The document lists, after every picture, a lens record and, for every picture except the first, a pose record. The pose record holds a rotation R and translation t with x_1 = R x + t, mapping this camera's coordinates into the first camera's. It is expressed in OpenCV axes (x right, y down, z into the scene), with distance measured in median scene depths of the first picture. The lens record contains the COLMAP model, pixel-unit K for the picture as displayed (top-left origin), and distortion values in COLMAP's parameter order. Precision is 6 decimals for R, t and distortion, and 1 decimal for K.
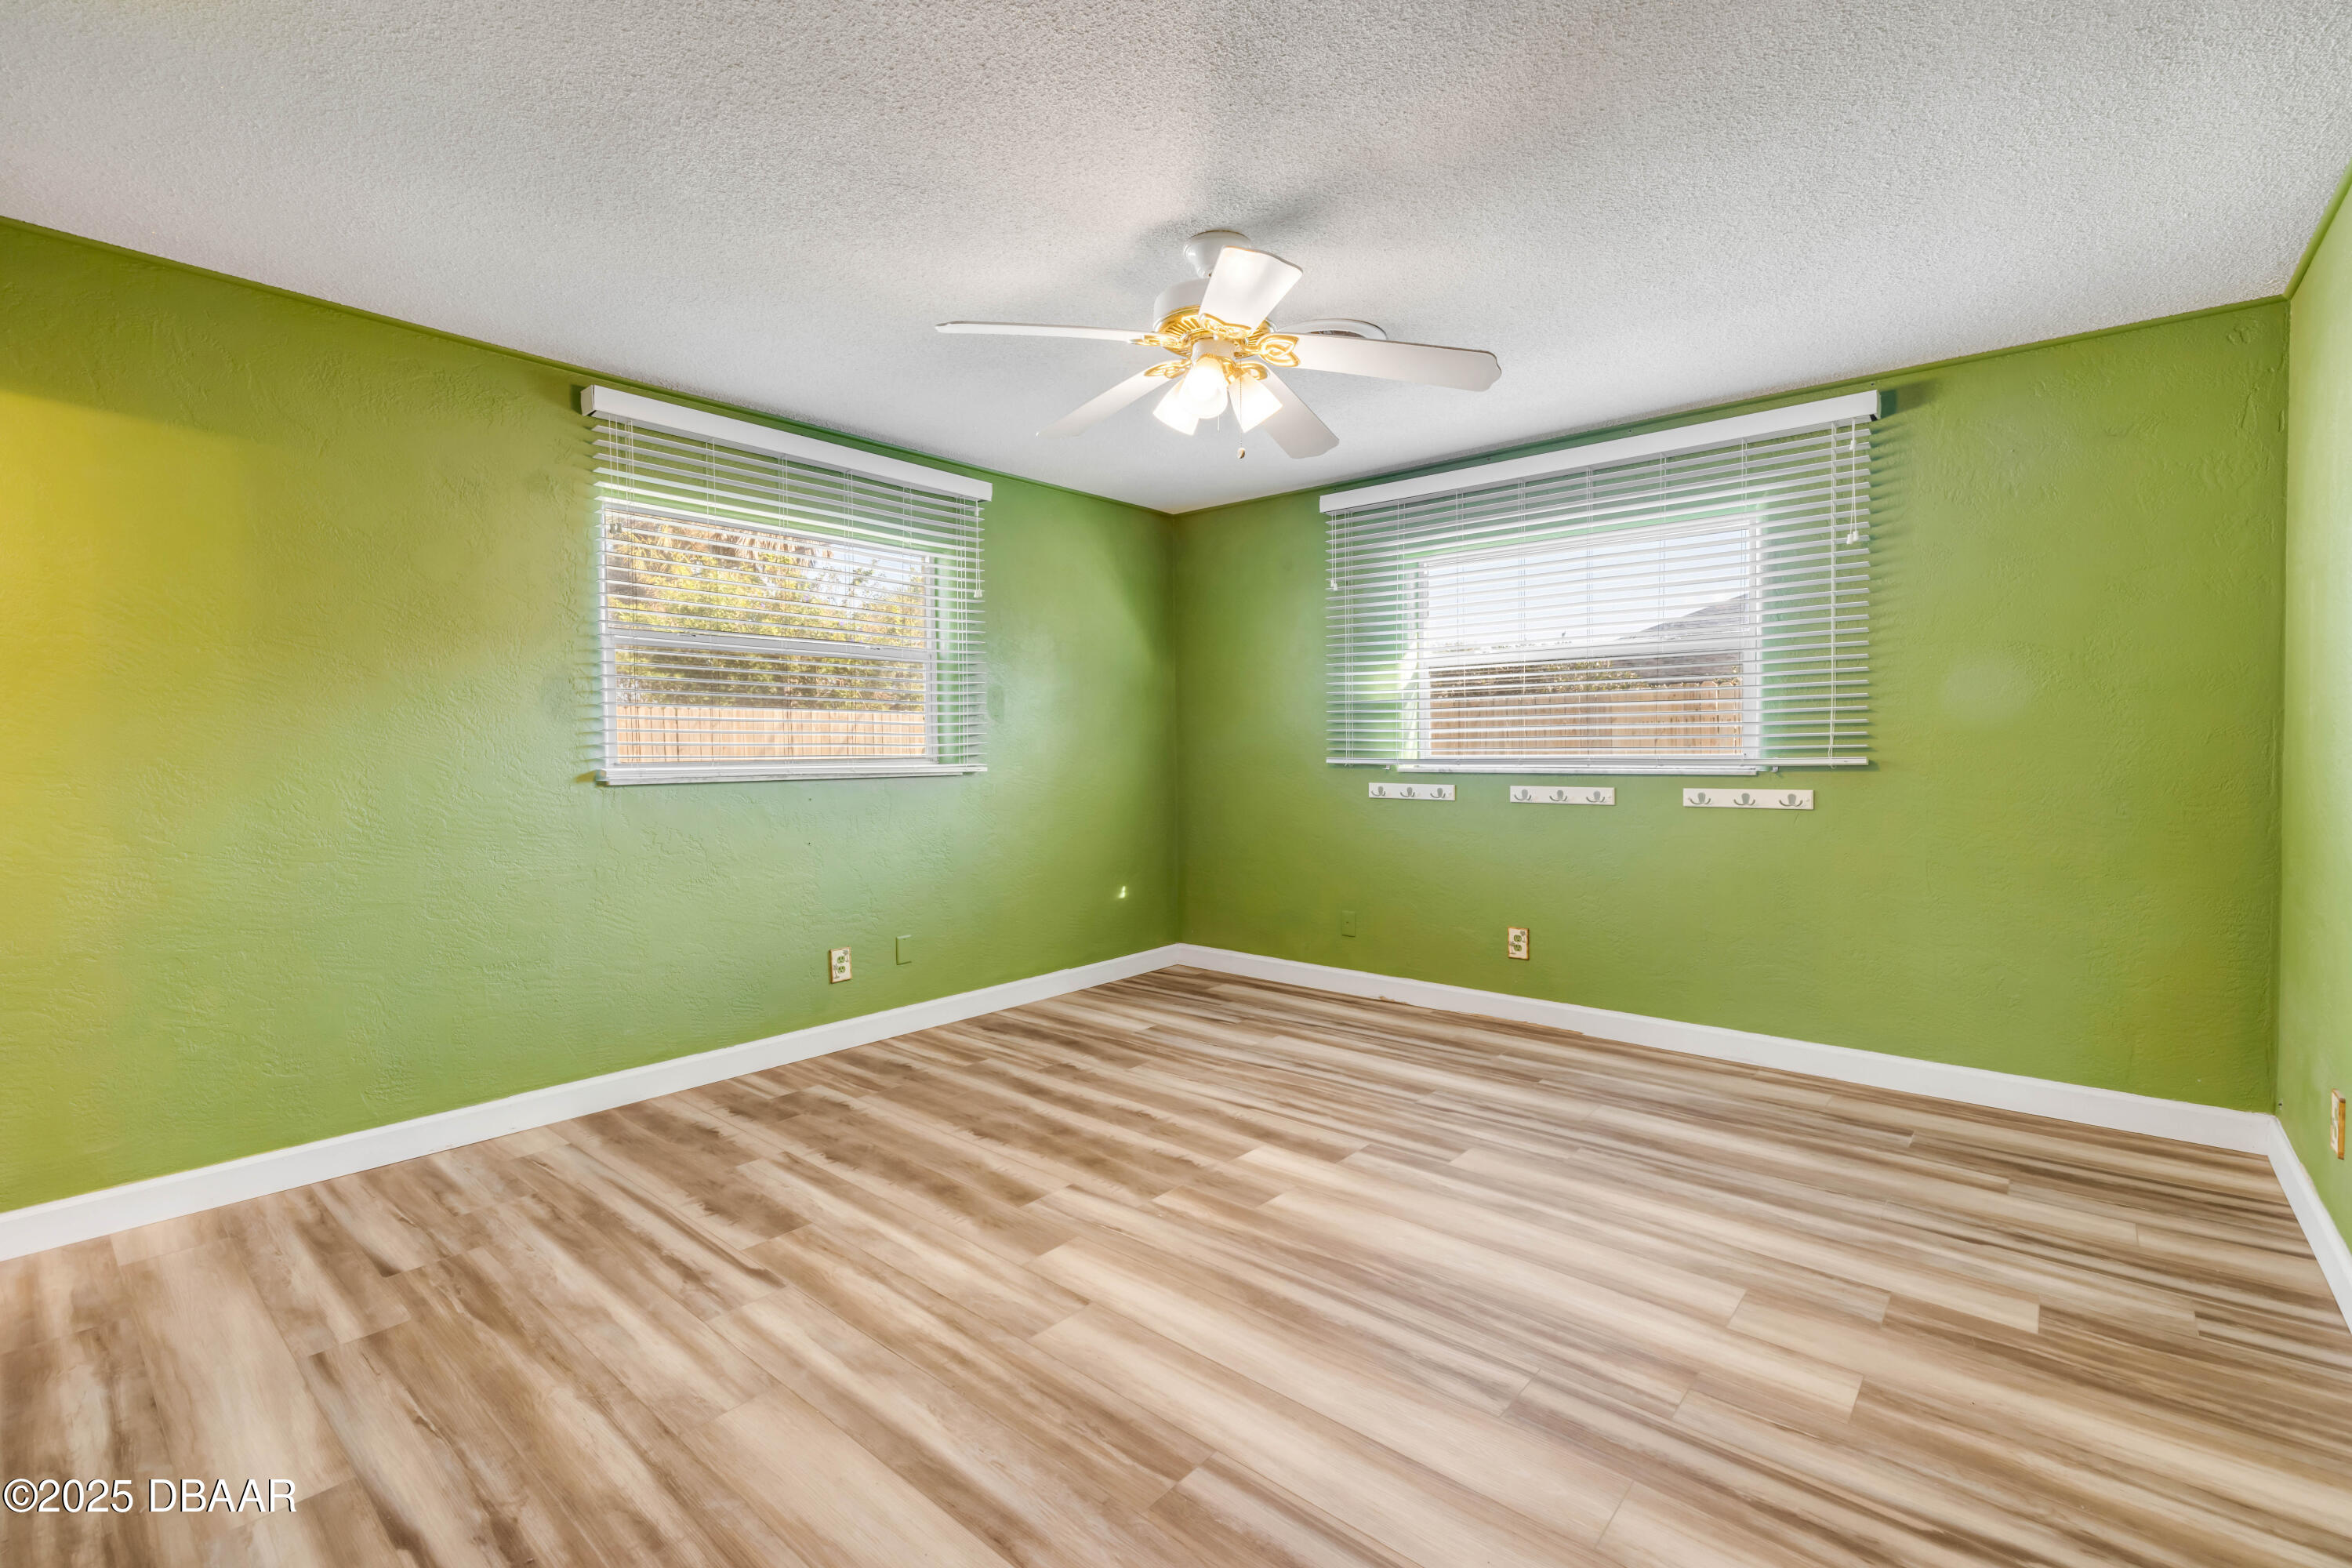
lens RADIAL K [[1016.0, 0, 1164.6], [0, 1016.0, 751.1], [0, 0, 1]] dist [-0.000262, 0.000247]
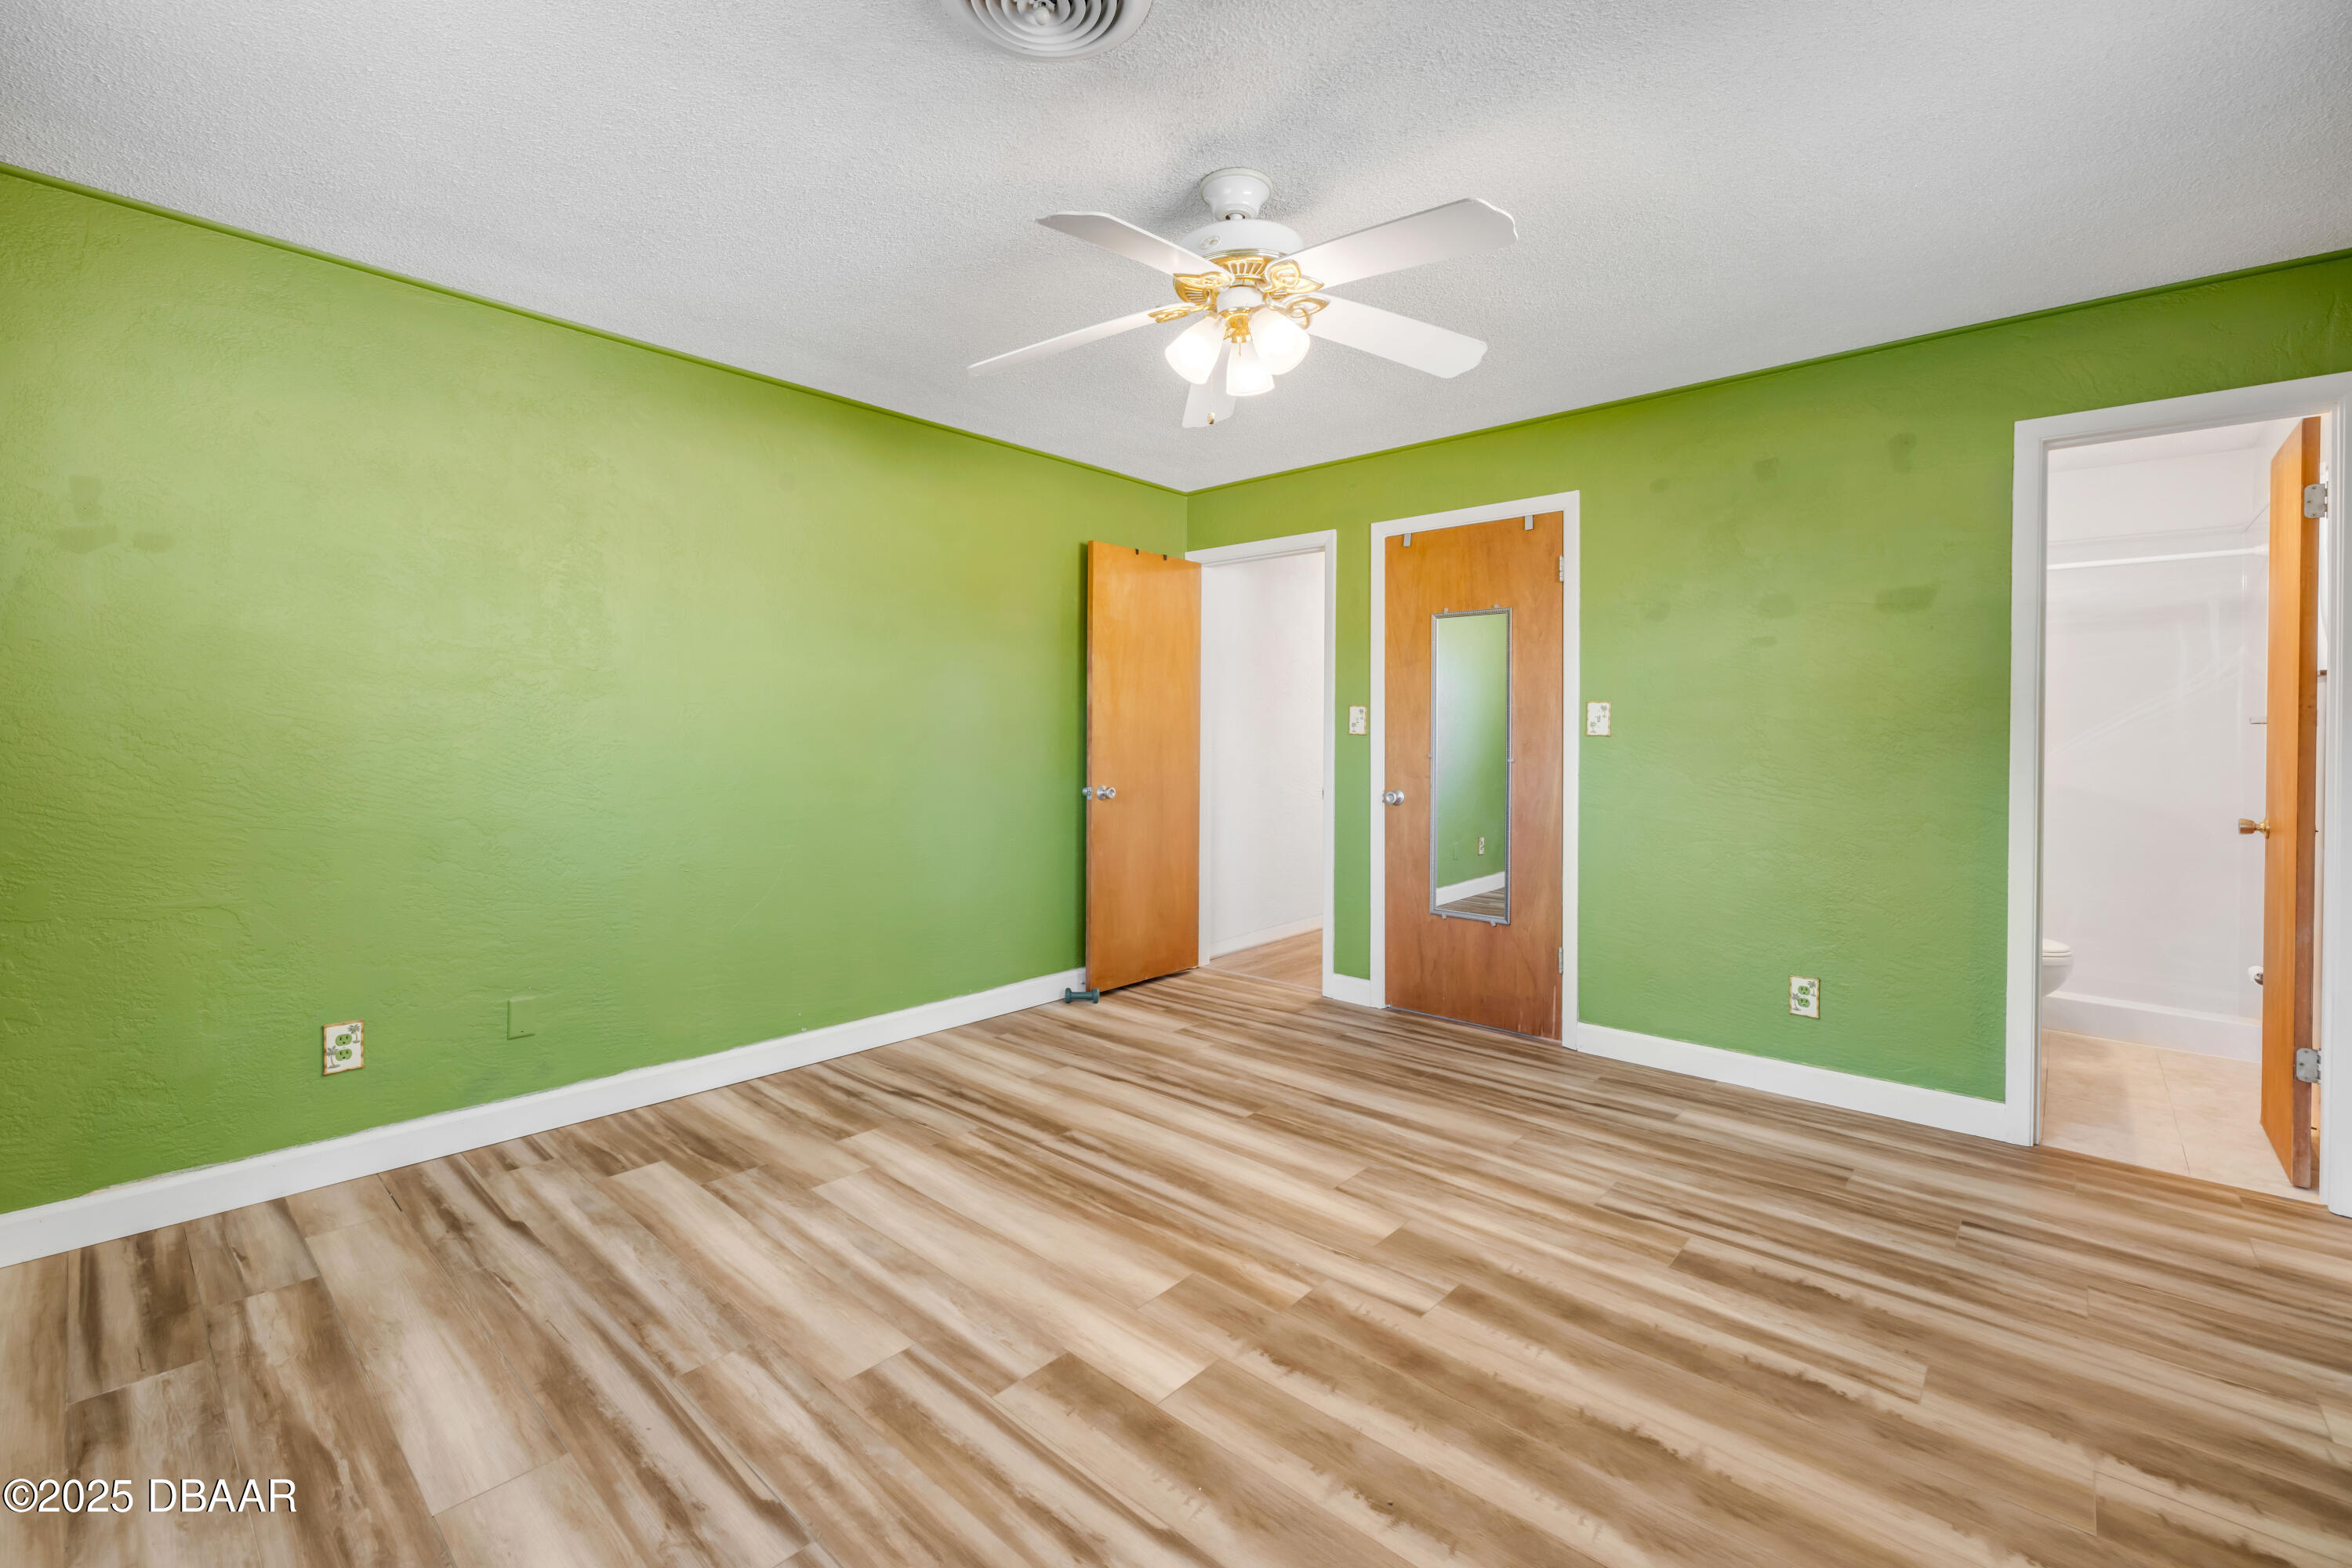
lens RADIAL K [[1016.0, 0, 1164.6], [0, 1016.0, 751.1], [0, 0, 1]] dist [-0.000262, 0.000247]
pose [[-0.999874, -0.001966, 0.015734, 0.103854], [-0.001573, 0.999687, 0.024976, -0.033764], [-0.015778, 0.024949, -0.999564, 1.936614]]
